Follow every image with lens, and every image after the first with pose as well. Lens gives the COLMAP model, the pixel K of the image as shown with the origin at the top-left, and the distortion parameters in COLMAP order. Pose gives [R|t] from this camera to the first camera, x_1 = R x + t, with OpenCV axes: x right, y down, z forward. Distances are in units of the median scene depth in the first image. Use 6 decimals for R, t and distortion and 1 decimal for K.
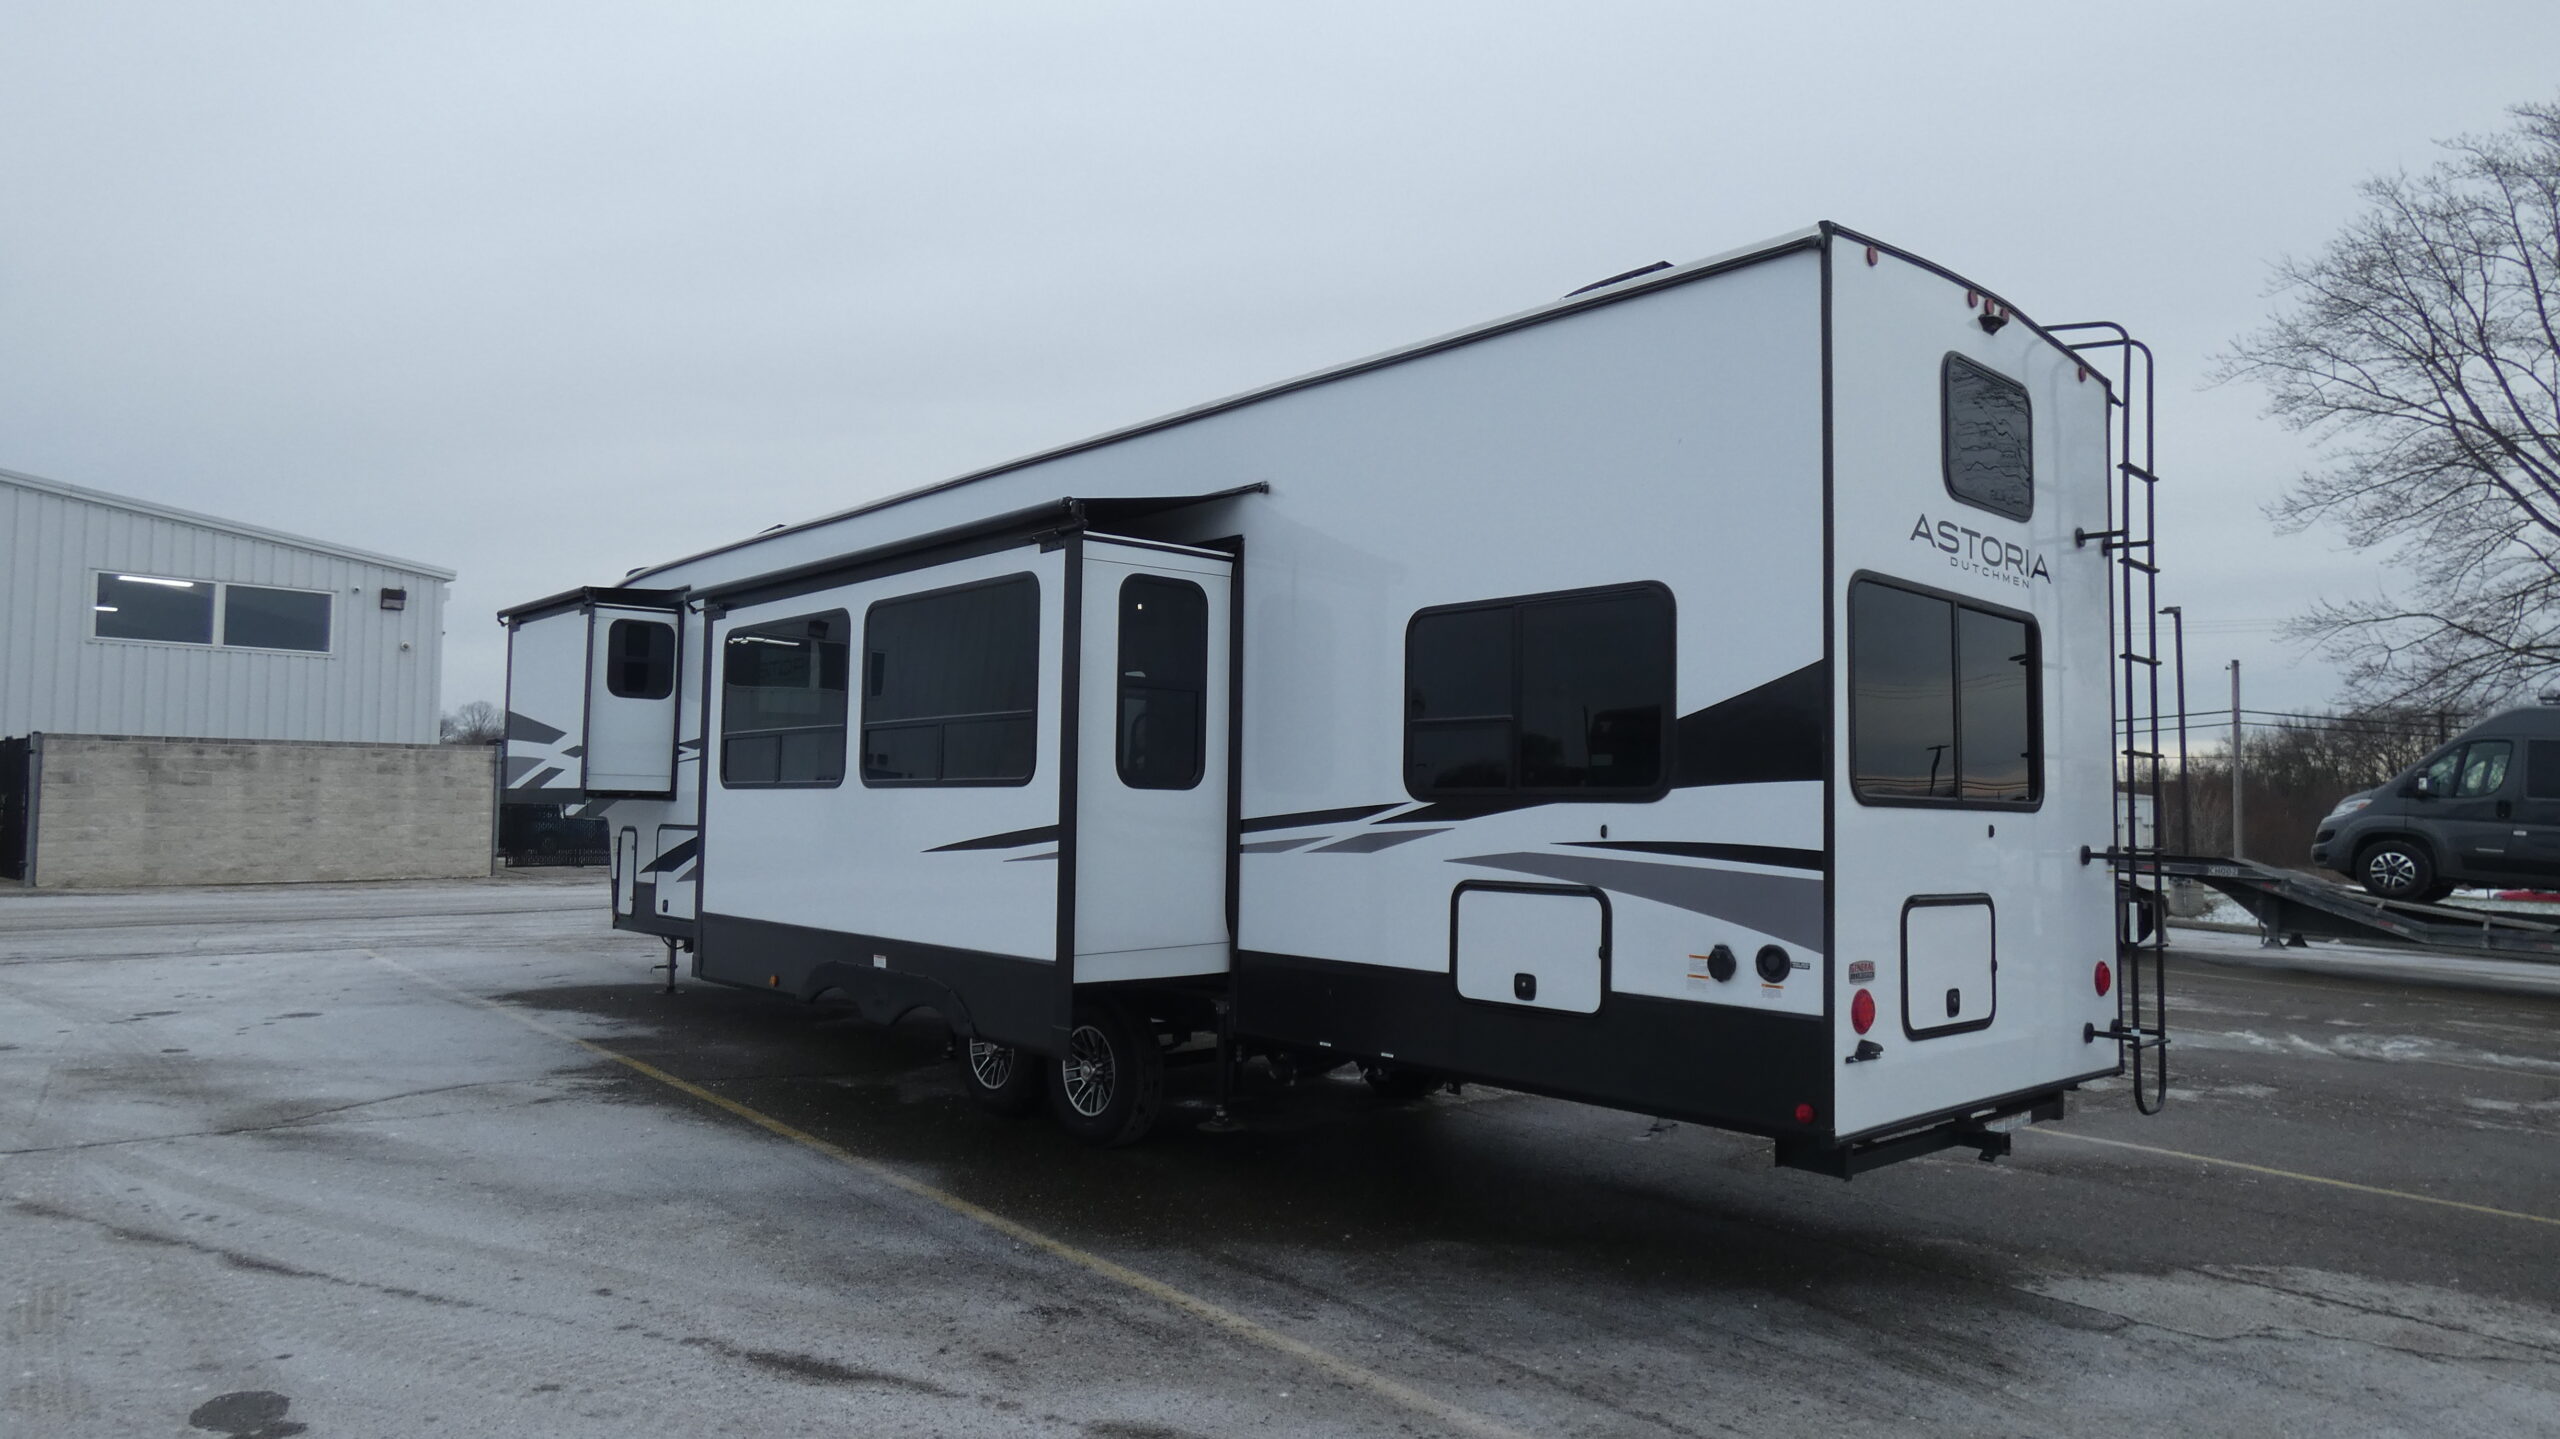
lens RADIAL K [[1532.3, 0, 1274.8], [0, 1532.3, 717.5], [0, 0, 1]] dist [-0.000511, -0.001133]
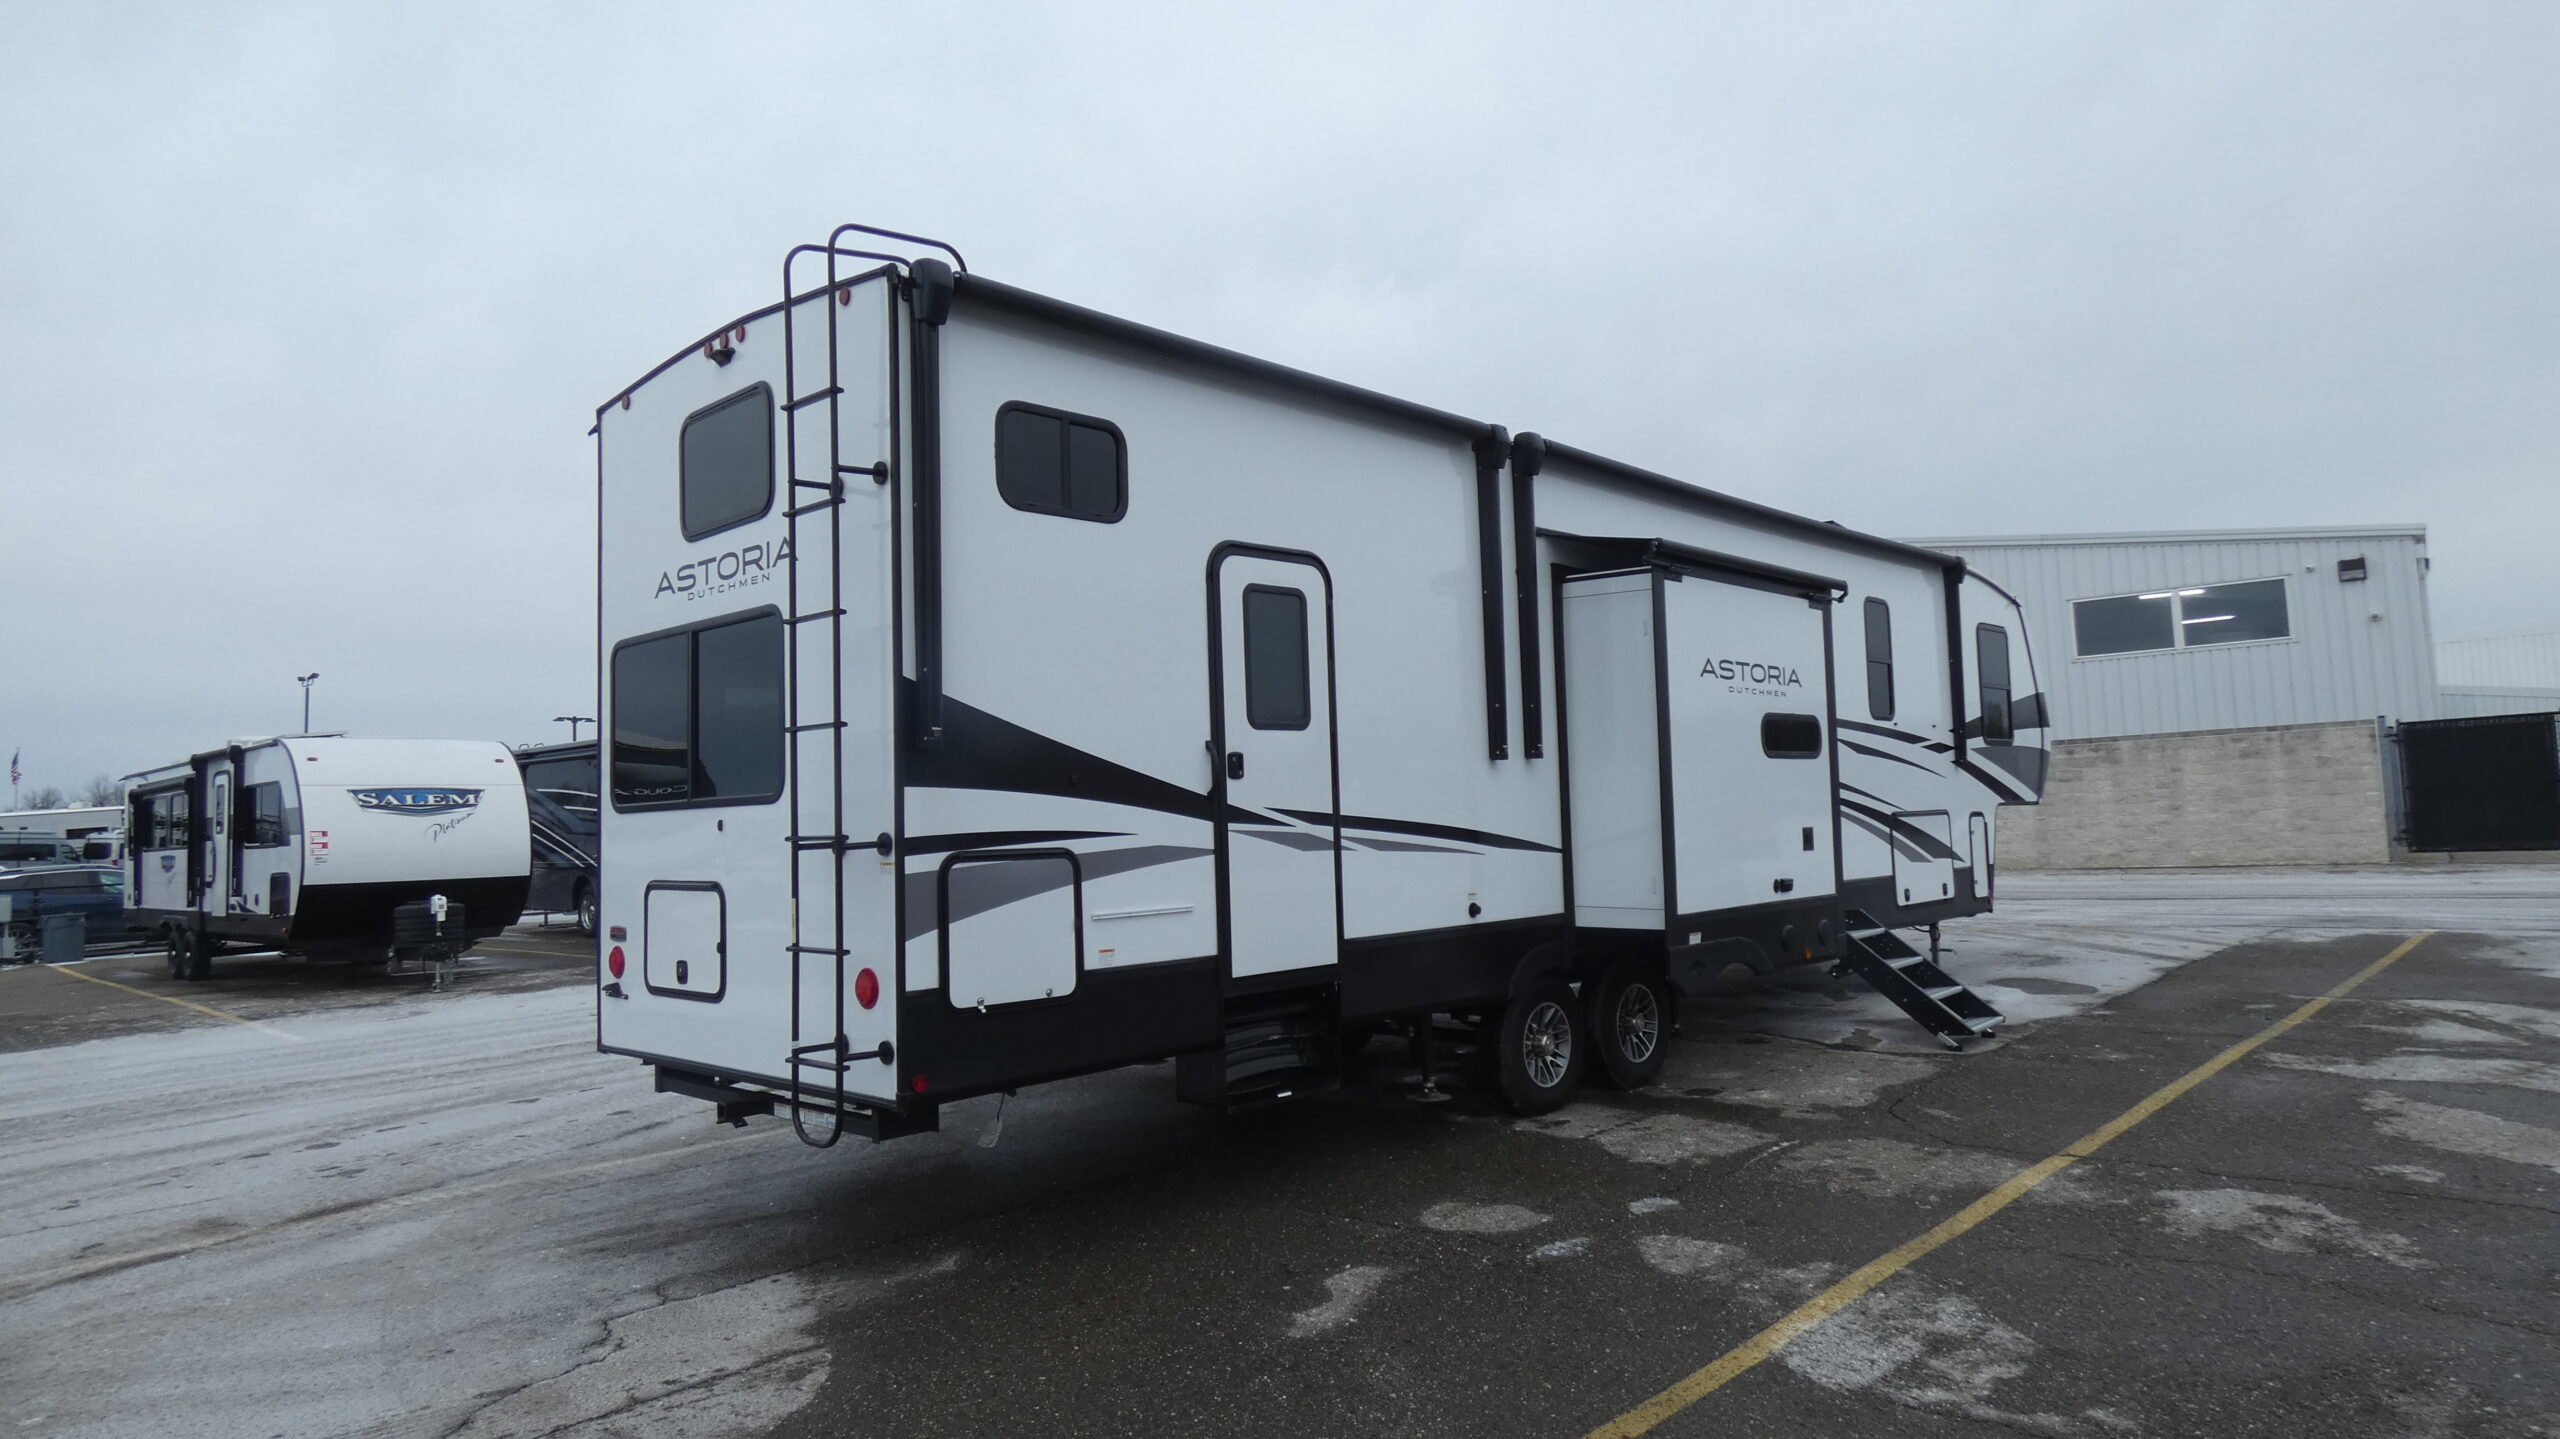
lens RADIAL K [[1532.3, 0, 1272.6], [0, 1532.3, 724.1], [0, 0, 1]] dist [-0.000511, -0.001133]
pose [[0.069134, -0.083503, -0.994107, 0.392923], [0.098210, 0.992220, -0.076514, 0.030786], [0.992761, -0.092342, 0.076797, 0.324502]]
